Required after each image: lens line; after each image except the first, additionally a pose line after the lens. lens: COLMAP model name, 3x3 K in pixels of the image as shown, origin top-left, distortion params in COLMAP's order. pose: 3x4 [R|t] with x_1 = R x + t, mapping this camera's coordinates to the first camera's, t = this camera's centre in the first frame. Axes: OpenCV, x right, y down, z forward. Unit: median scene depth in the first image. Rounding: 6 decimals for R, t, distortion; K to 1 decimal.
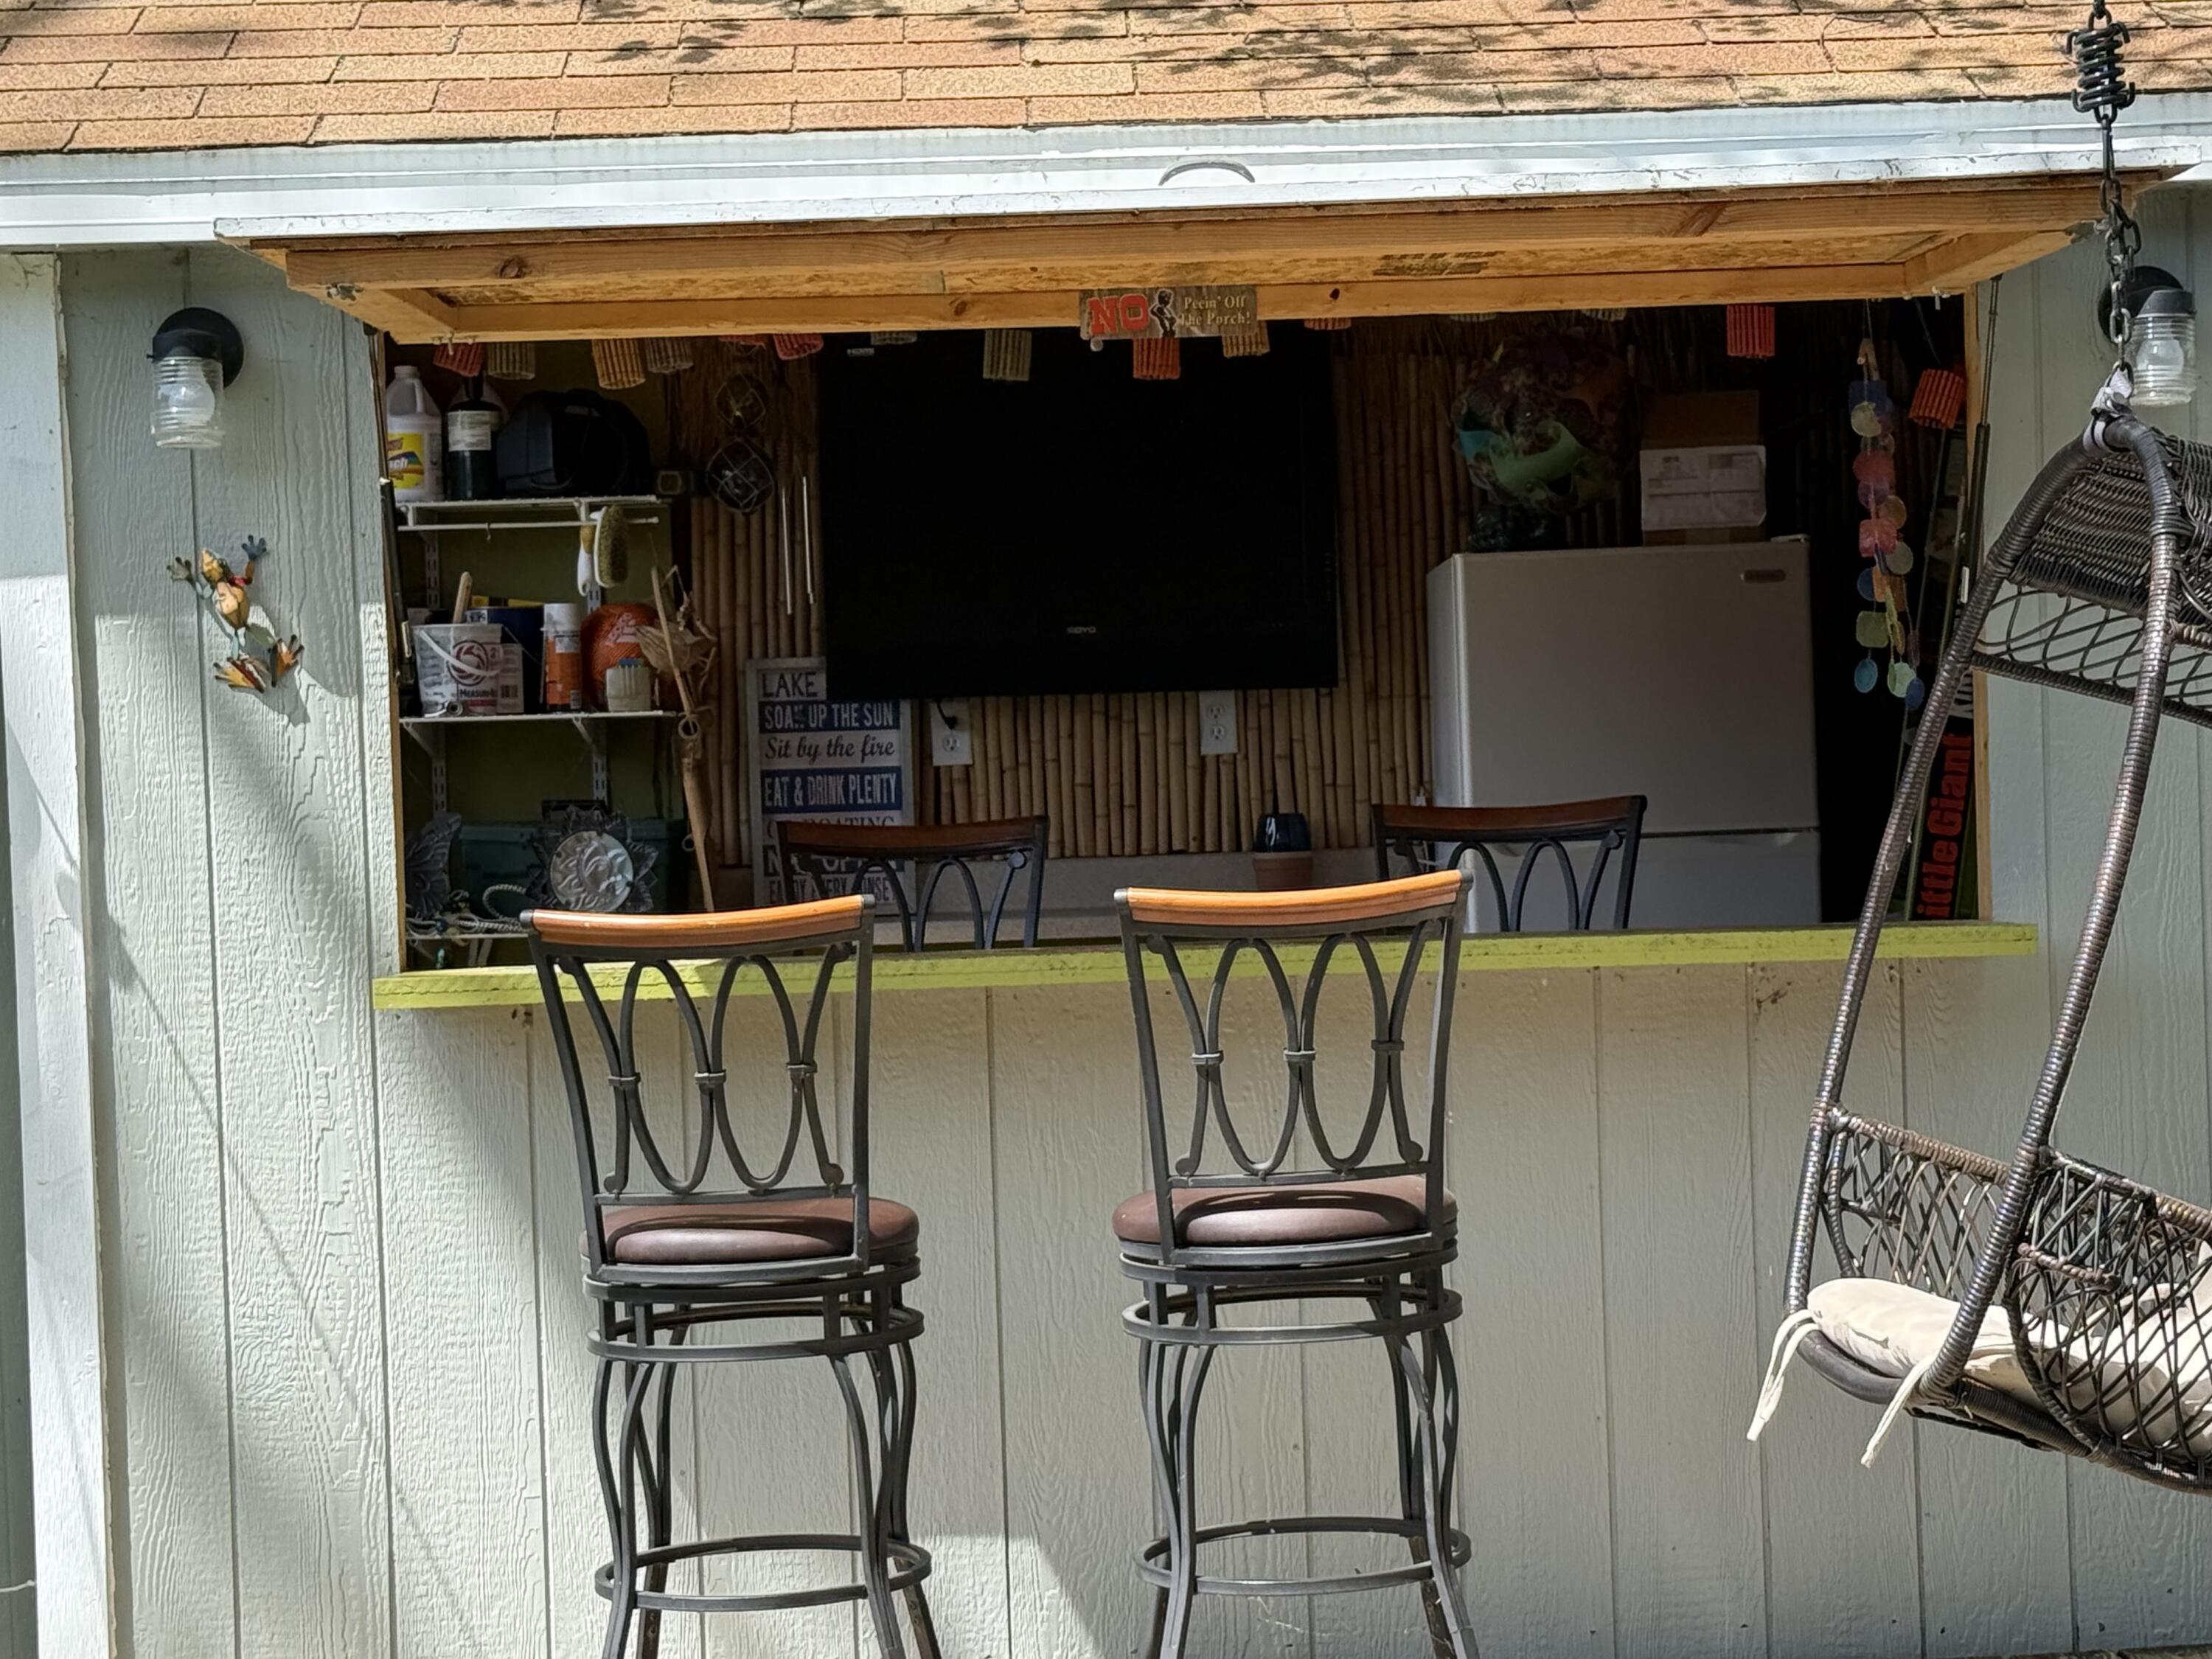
lens RADIAL K [[4430.0, 0, 1106.0], [0, 4430.0, 829.5], [0, 0, 1]] dist [0.138551, 0.173003]
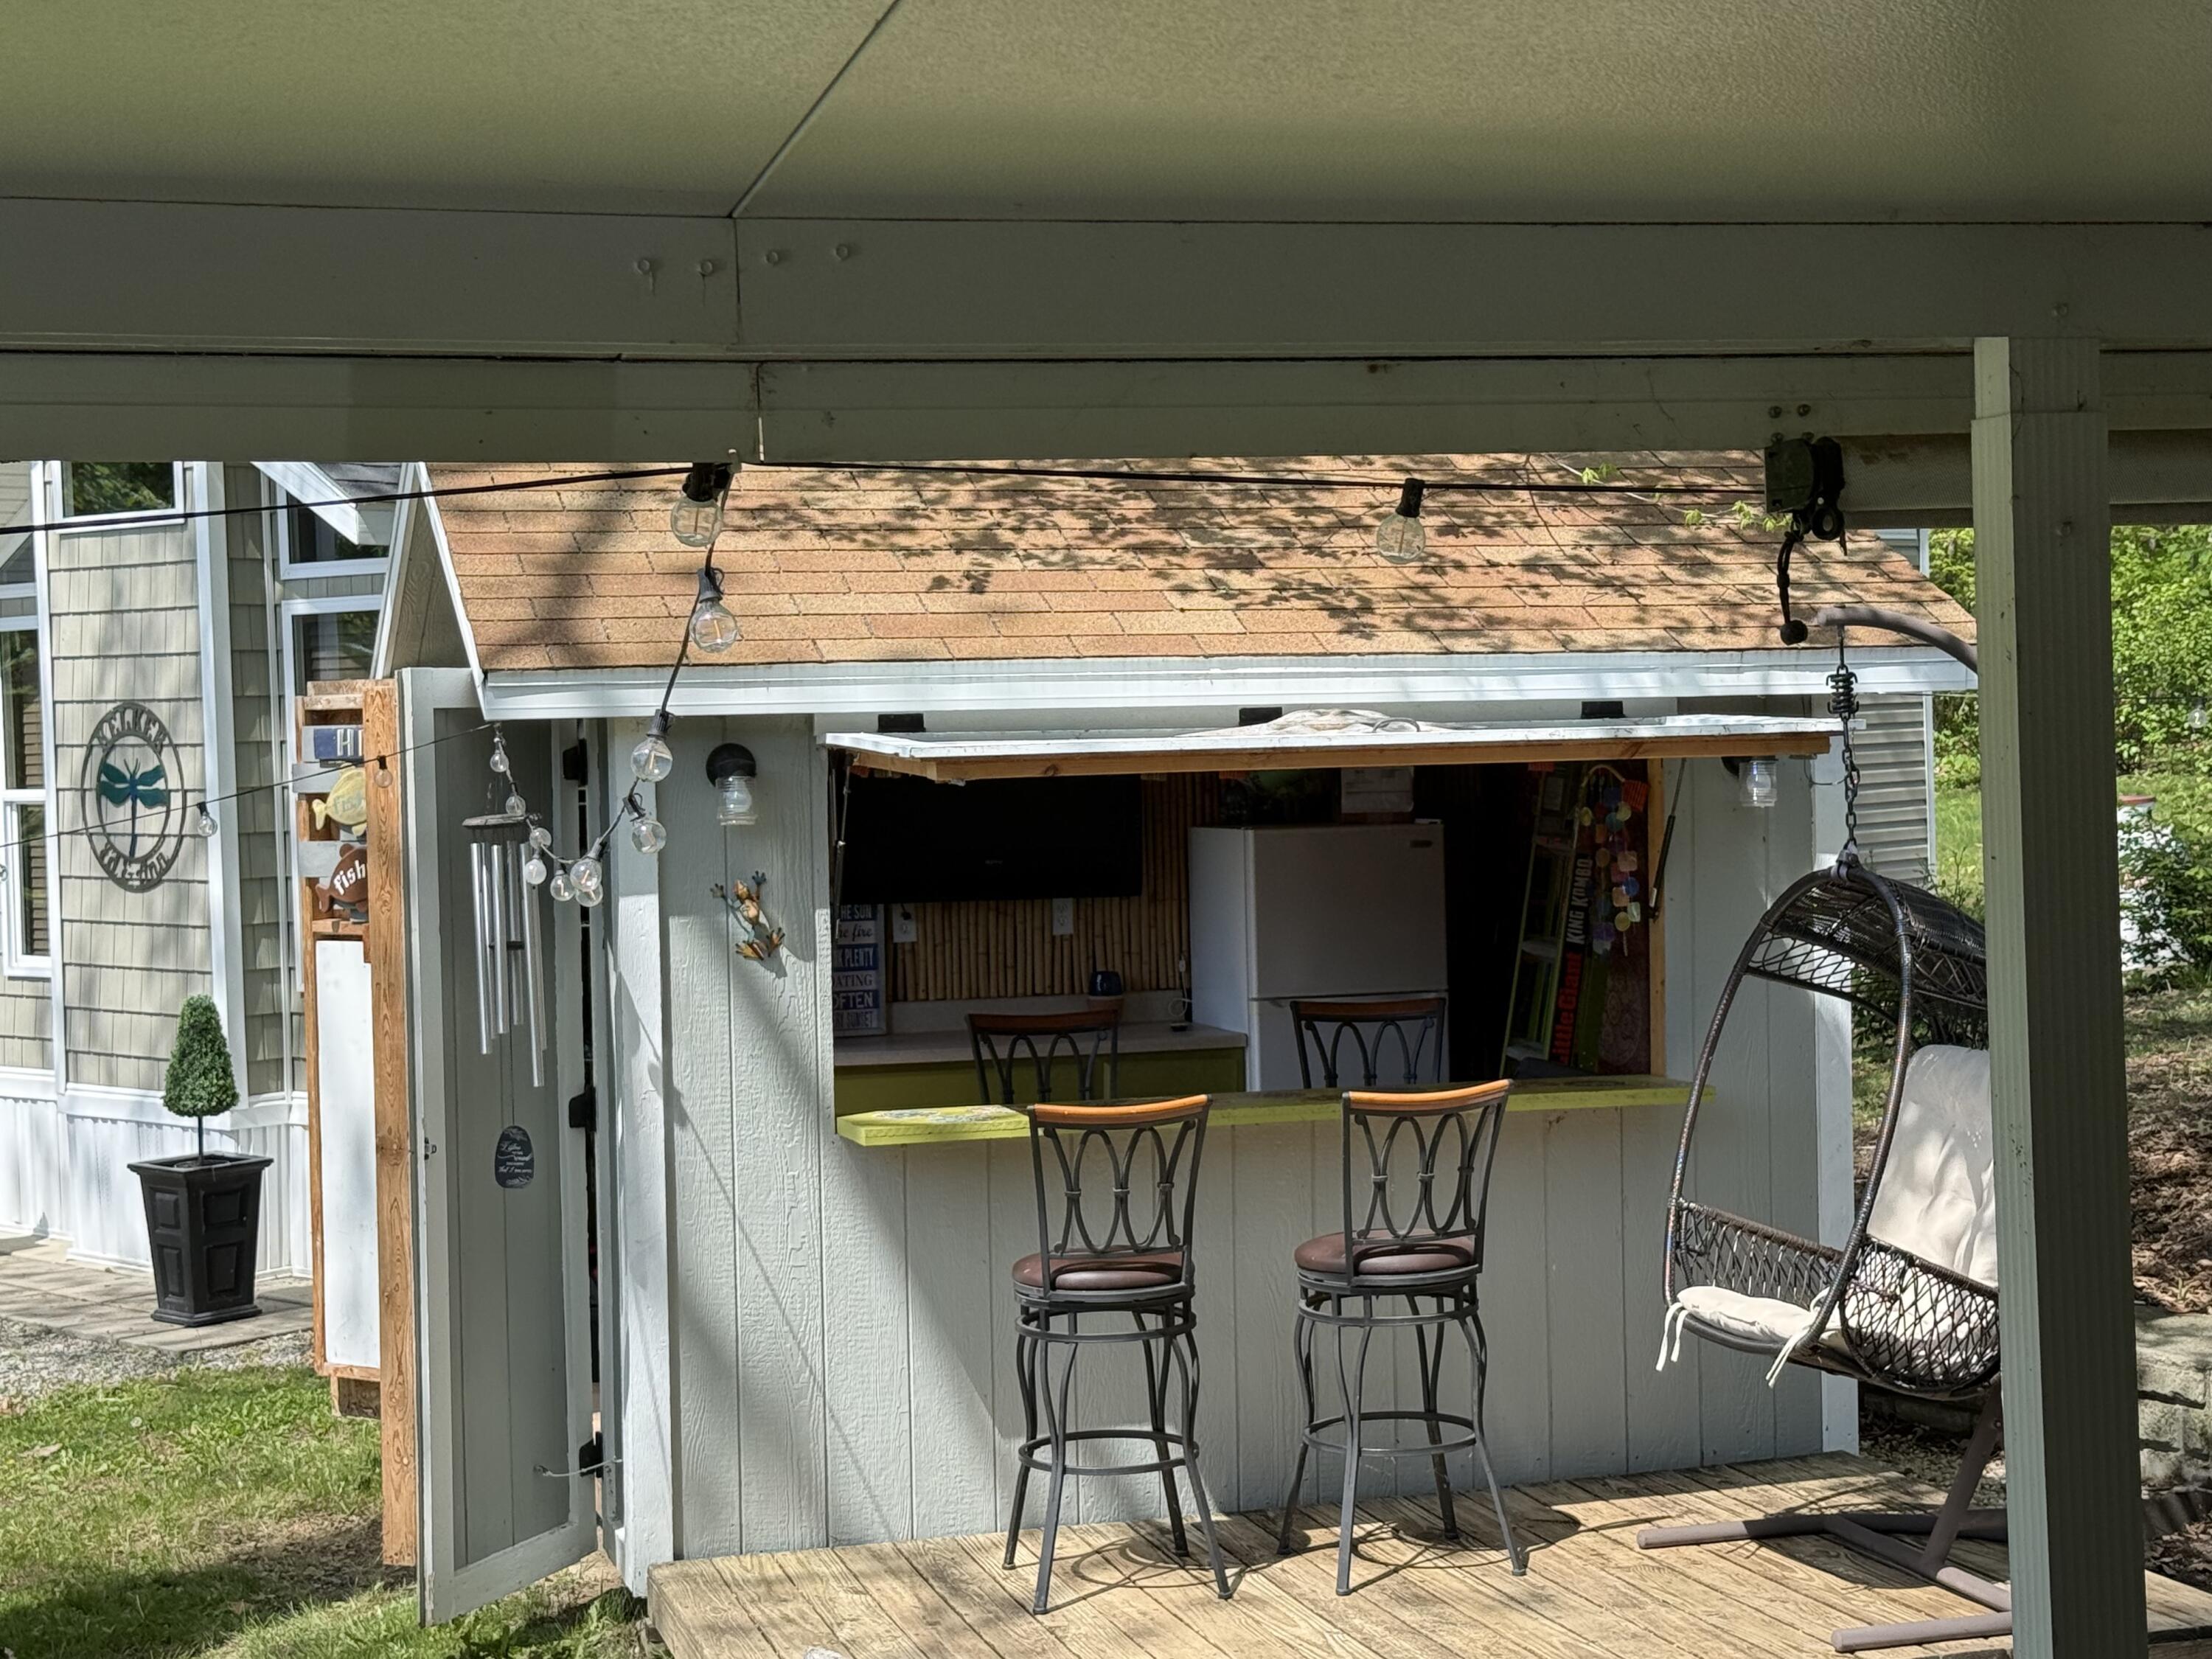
lens RADIAL K [[3590.7, 0, 1106.0], [0, 3590.7, 829.5], [0, 0, 1]] dist [0.194856, -0.106171]
pose [[0.968677, 0.005877, 0.248255, -0.411777], [-0.008210, 0.999931, 0.008363, -0.095609], [-0.248189, -0.010139, 0.968659, -0.414234]]
